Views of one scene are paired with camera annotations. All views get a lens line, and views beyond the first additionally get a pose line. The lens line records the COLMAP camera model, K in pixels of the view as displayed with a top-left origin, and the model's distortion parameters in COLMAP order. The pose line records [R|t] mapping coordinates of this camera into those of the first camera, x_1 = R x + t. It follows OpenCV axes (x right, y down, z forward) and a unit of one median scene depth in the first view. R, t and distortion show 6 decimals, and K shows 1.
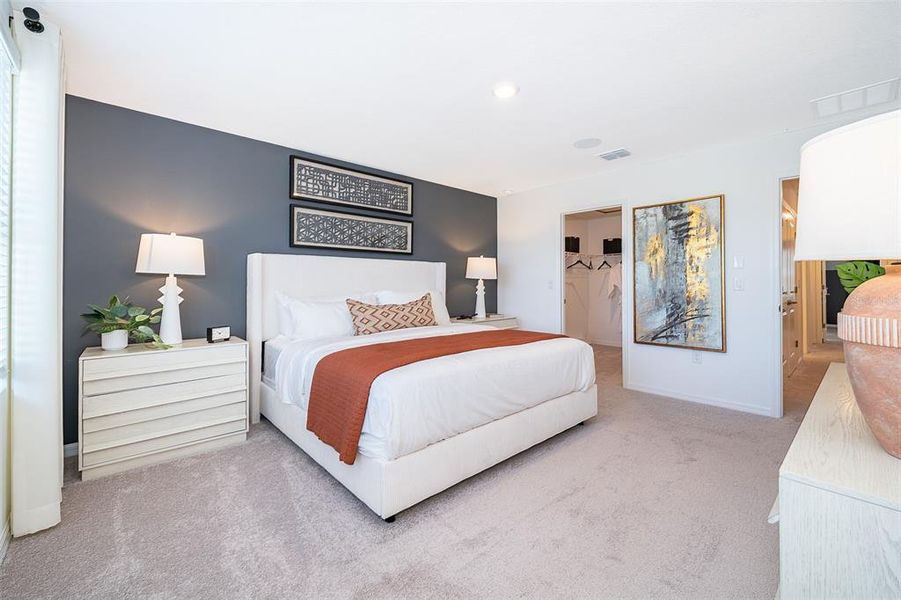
lens RADIAL K [[367.1, 0, 450.3], [0, 367.1, 283.4], [0, 0, 1]] dist [-0.000318, -0.000054]
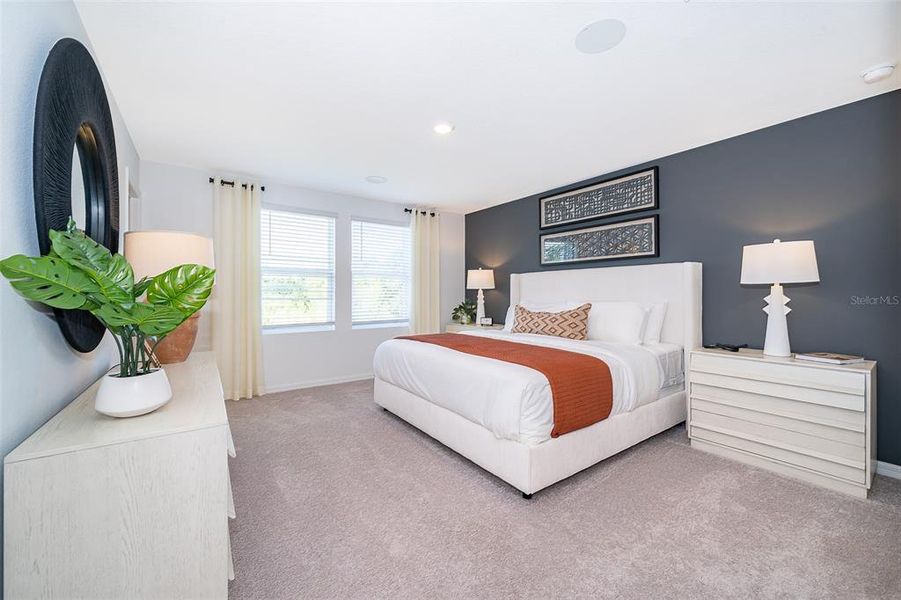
lens RADIAL K [[356.2, 0, 450.0], [0, 356.2, 293.5], [0, 0, 1]] dist [-0.002774, -0.000252]
pose [[-0.108179, -0.000956, -0.994131, 0.853240], [0.003259, 0.999994, -0.001316, 0.002112], [0.994126, -0.003383, -0.108175, 0.765142]]
